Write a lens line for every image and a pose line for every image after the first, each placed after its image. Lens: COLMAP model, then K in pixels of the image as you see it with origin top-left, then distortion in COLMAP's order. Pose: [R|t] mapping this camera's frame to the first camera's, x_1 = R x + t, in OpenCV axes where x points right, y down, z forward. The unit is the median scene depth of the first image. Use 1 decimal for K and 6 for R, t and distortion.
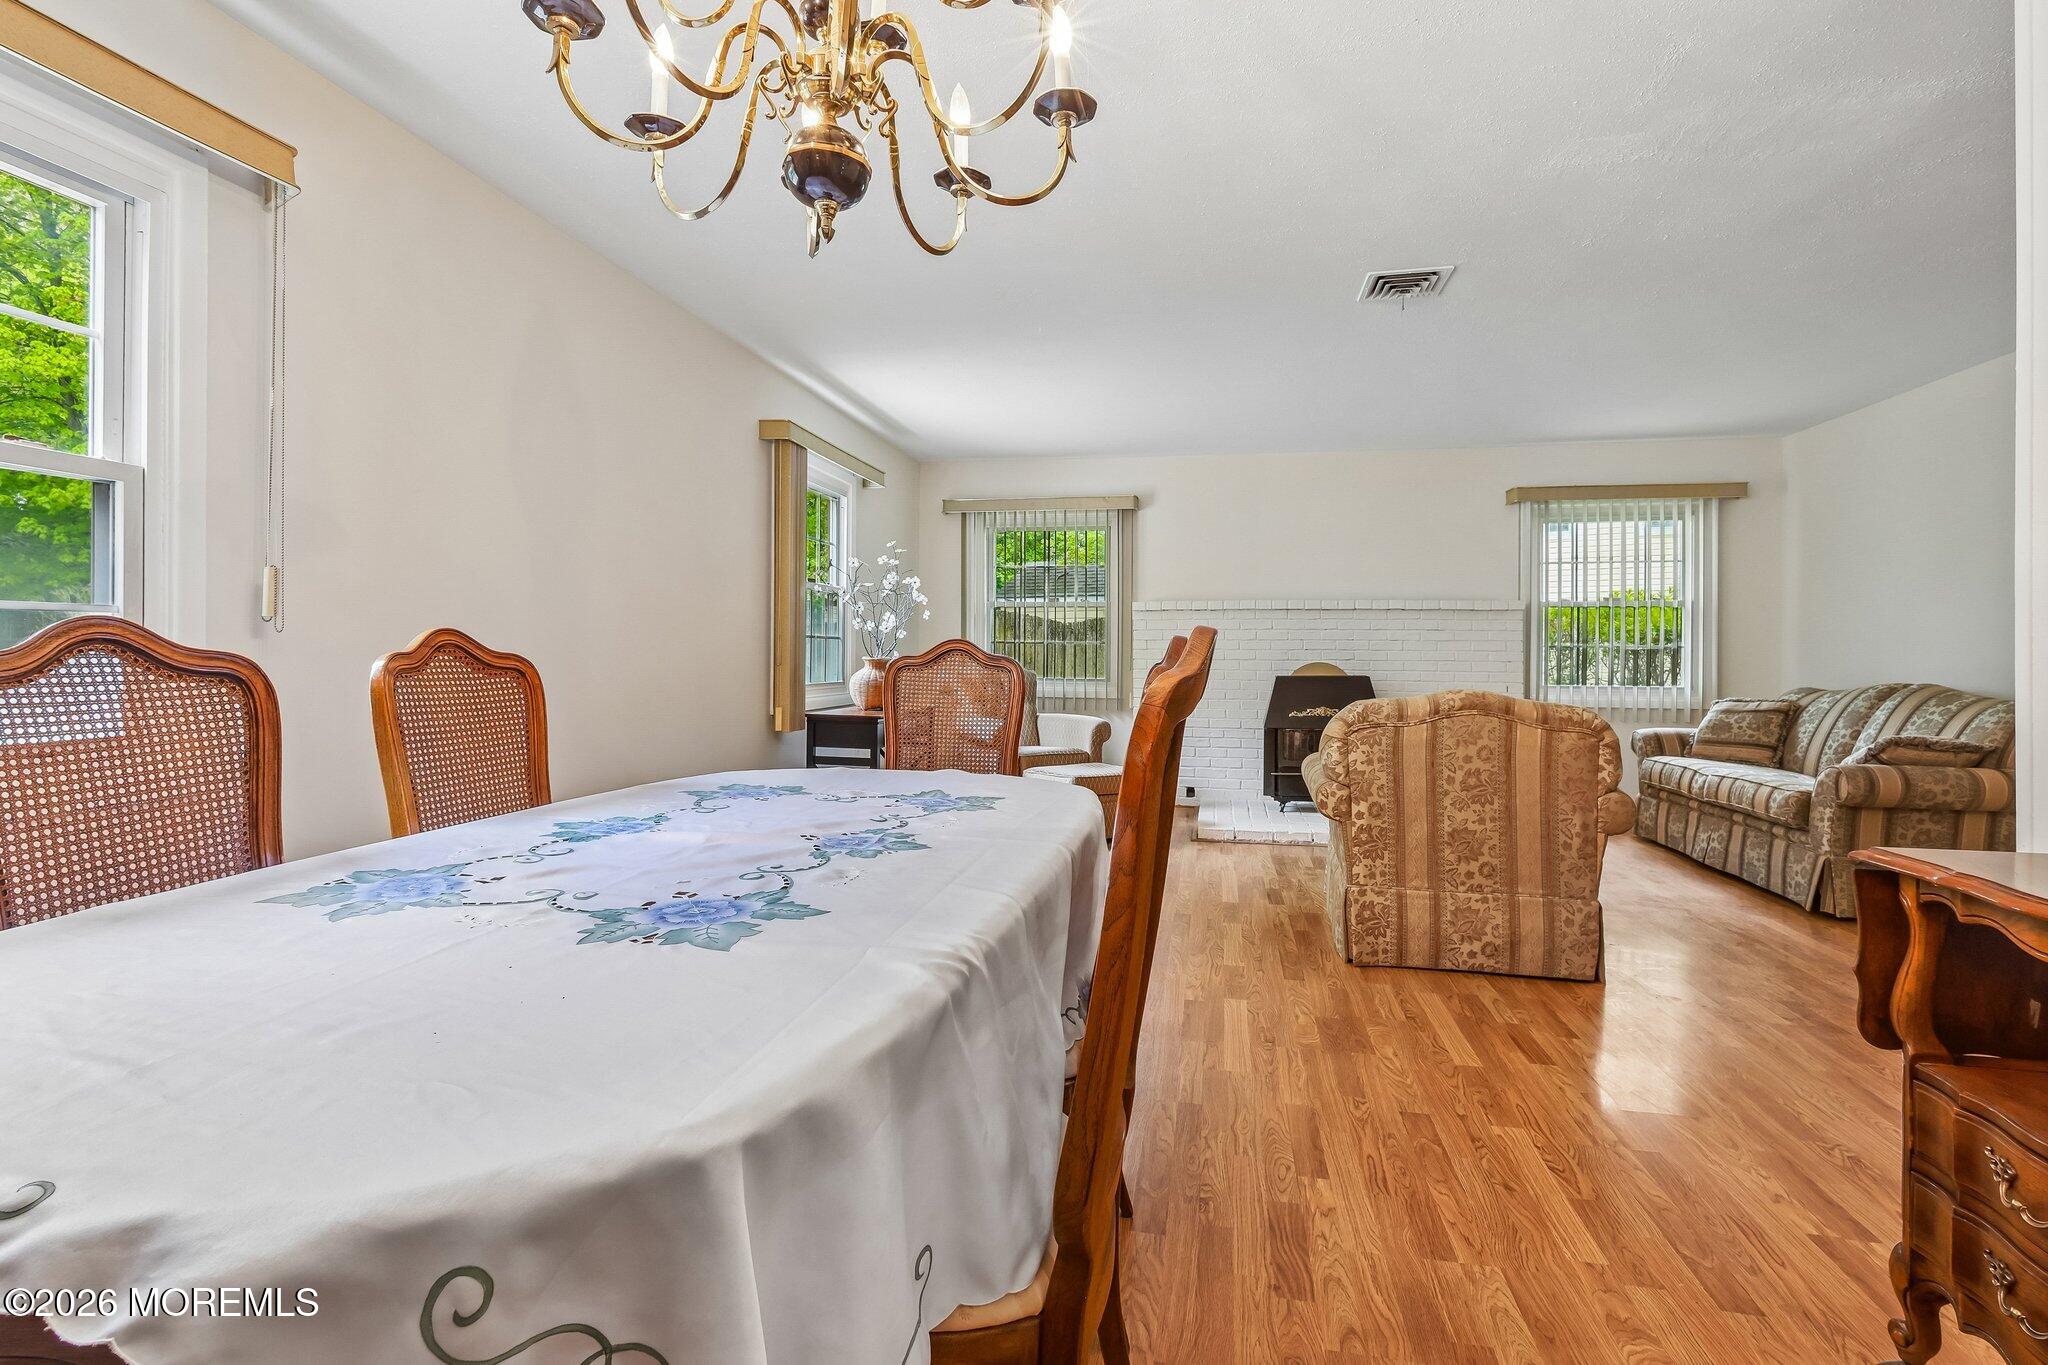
lens RADIAL K [[969.7, 0, 1009.9], [0, 969.7, 655.0], [0, 0, 1]] dist [0.000558, 0.000325]
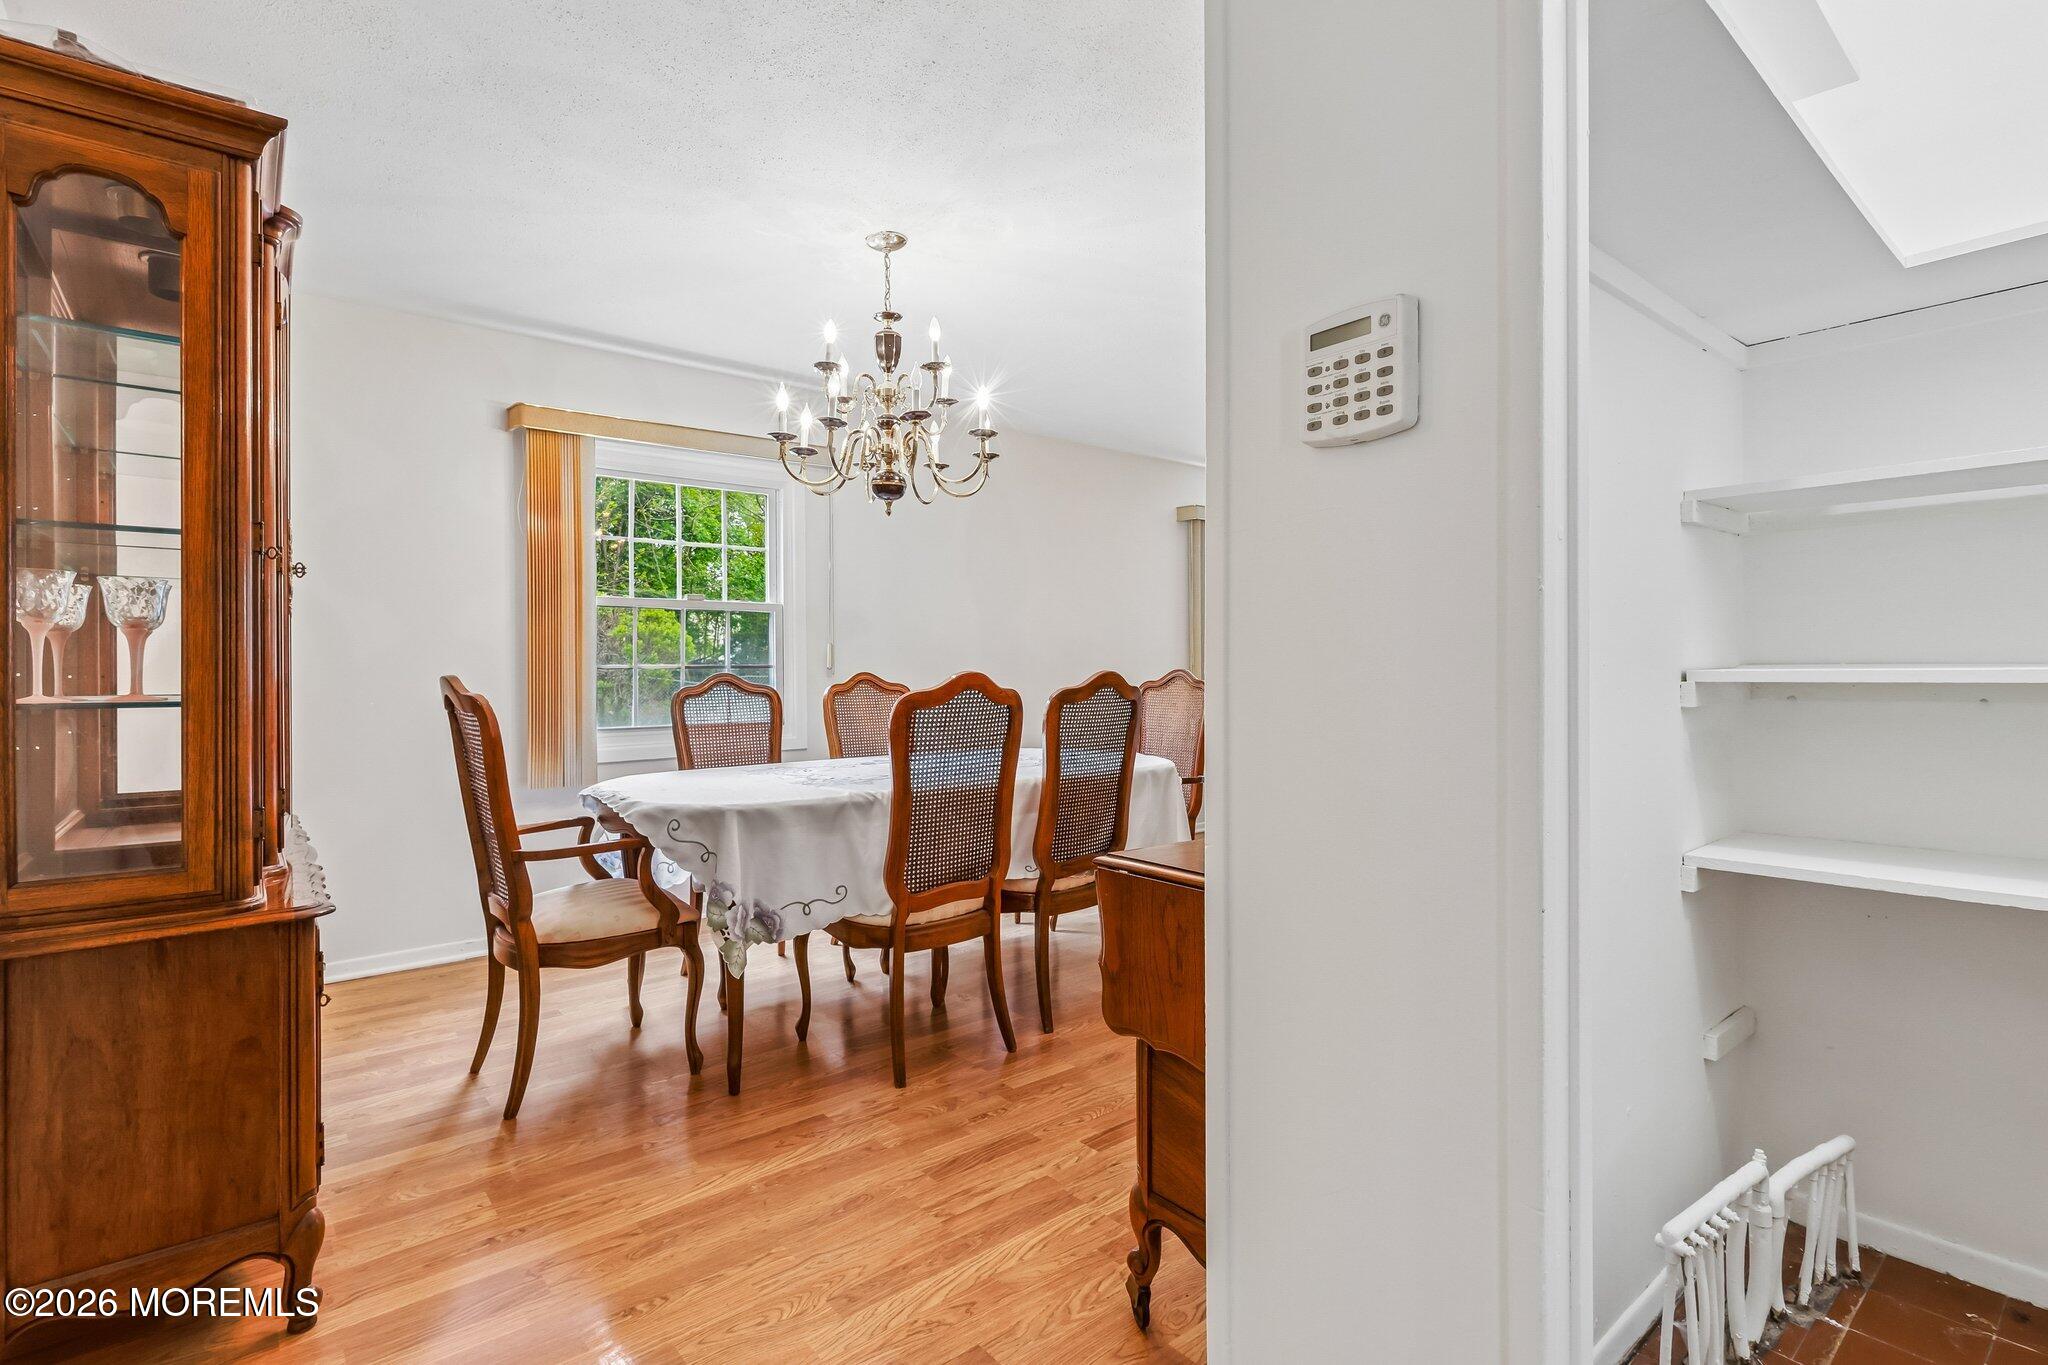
lens RADIAL K [[939.8, 0, 1019.7], [0, 939.8, 670.7], [0, 0, 1]] dist [0.001591, 0.000114]
pose [[0.780062, -0.019128, -0.625410, 1.382389], [0.013669, 0.999815, -0.013530, 0.001759], [0.625553, 0.002006, 0.780179, -0.575870]]
